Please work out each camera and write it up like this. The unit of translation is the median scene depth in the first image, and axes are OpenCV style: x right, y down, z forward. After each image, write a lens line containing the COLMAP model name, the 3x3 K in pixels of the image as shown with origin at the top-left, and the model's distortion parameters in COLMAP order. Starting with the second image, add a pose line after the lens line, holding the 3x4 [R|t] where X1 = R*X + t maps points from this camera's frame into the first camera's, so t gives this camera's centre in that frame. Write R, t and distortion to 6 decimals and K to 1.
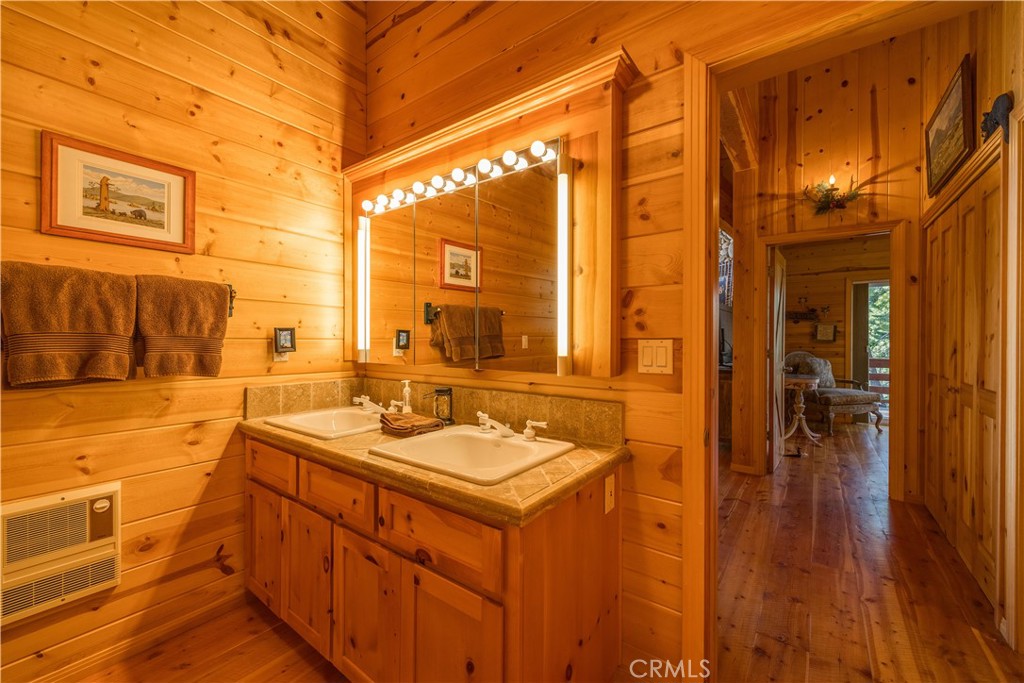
lens RADIAL K [[407.5, 0, 506.3], [0, 407.5, 339.8], [0, 0, 1]] dist [0.001483, -0.000035]
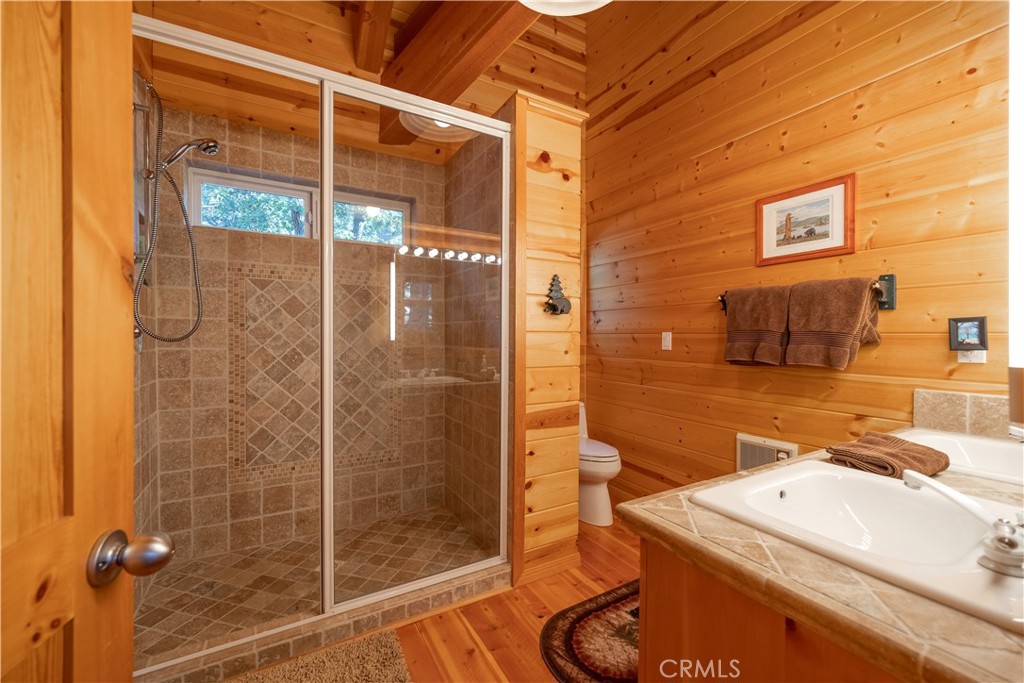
lens RADIAL K [[407.5, 0, 506.3], [0, 407.5, 339.8], [0, 0, 1]] dist [0.001483, -0.000035]
pose [[-0.394785, 0.001648, -0.918772, 0.642004], [-0.002929, 0.999991, 0.003053, 0.014791], [0.918769, 0.003896, -0.394777, 0.709083]]
